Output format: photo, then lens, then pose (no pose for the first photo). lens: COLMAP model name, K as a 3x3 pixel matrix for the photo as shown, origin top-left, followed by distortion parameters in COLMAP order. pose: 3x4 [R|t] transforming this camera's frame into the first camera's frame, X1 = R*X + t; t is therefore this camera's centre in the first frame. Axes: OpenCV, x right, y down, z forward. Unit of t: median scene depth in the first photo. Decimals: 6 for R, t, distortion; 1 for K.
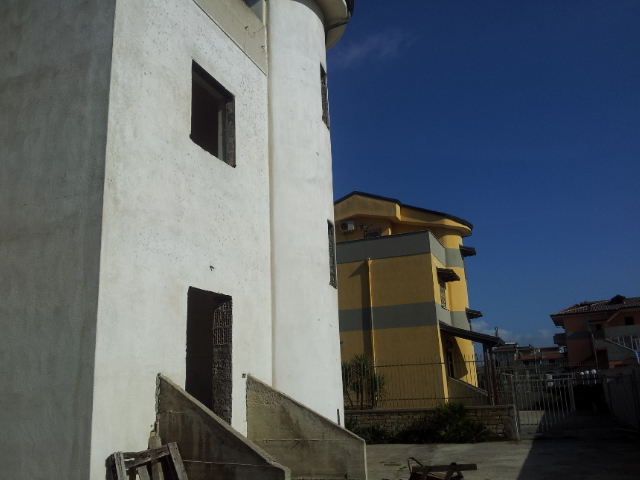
lens RADIAL K [[574.7, 0, 320.0], [0, 574.7, 240.0], [0, 0, 1]] dist [0.056281, -0.190321]
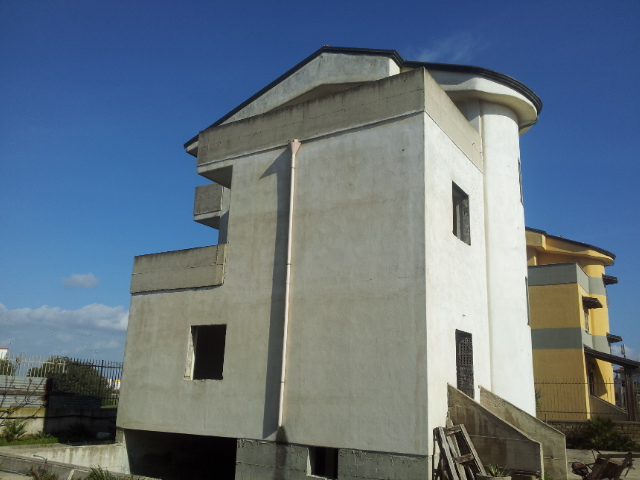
lens RADIAL K [[574.7, 0, 320.0], [0, 574.7, 240.0], [0, 0, 1]] dist [0.056281, -0.190321]
pose [[0.981560, 0.025081, -0.189499, -0.221797], [-0.026213, 0.999650, -0.003469, -0.112156], [0.189346, 0.008373, 0.981875, -0.480017]]
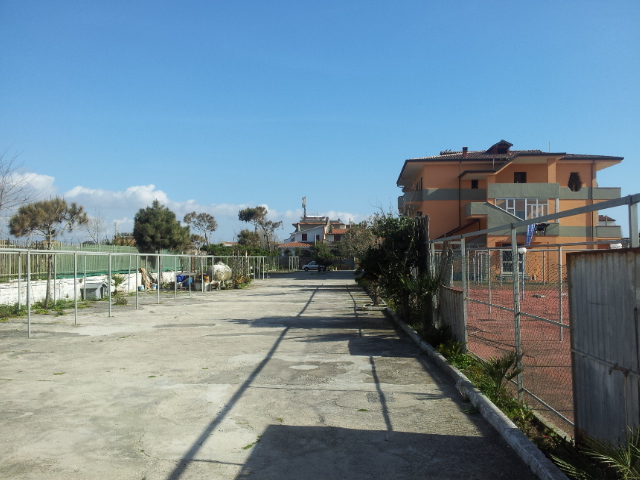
lens RADIAL K [[574.7, 0, 320.0], [0, 574.7, 240.0], [0, 0, 1]] dist [0.056281, -0.190321]
pose [[0.946228, 0.046581, 0.320129, 0.235291], [-0.114990, 0.973383, 0.198251, 0.209389], [-0.302374, -0.224403, 0.926398, 0.885442]]
